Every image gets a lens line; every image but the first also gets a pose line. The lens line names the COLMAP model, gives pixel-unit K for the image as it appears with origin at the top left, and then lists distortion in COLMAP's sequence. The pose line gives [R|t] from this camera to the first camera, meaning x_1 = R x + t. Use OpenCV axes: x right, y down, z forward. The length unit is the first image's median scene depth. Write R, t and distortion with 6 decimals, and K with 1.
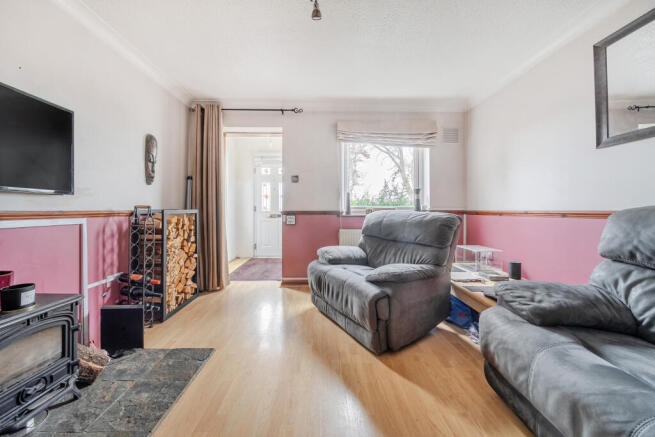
lens RADIAL K [[227.0, 0, 325.3], [0, 227.0, 209.3], [0, 0, 1]] dist [-0.000930, -0.000107]
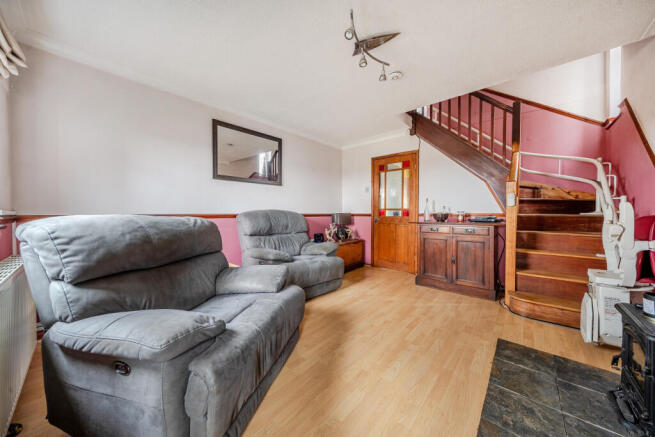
lens RADIAL K [[227.0, 0, 325.3], [0, 227.0, 209.3], [0, 0, 1]] dist [-0.000930, -0.000107]
pose [[-0.732348, 0.008424, 0.680878, -0.422831], [0.002957, 0.999953, -0.009192, -0.006143], [-0.680924, -0.004718, -0.732339, 1.127531]]
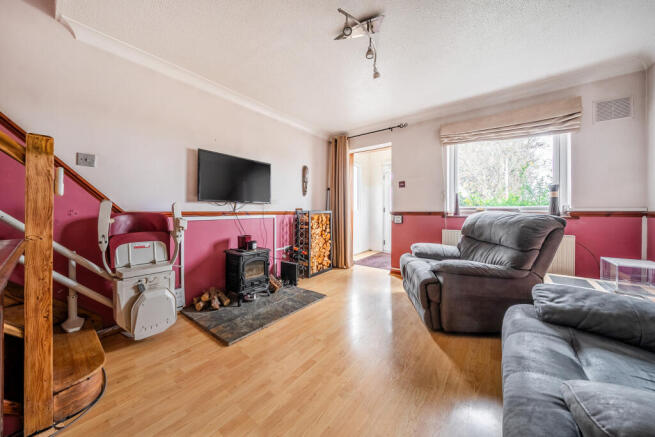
lens RADIAL K [[227.0, 0, 325.3], [0, 227.0, 209.3], [0, 0, 1]] dist [-0.000930, -0.000107]
pose [[0.781327, -0.005175, -0.624100, 0.367184], [0.002084, 0.999982, -0.005681, 0.000760], [0.624118, 0.003138, 0.781324, -0.199987]]
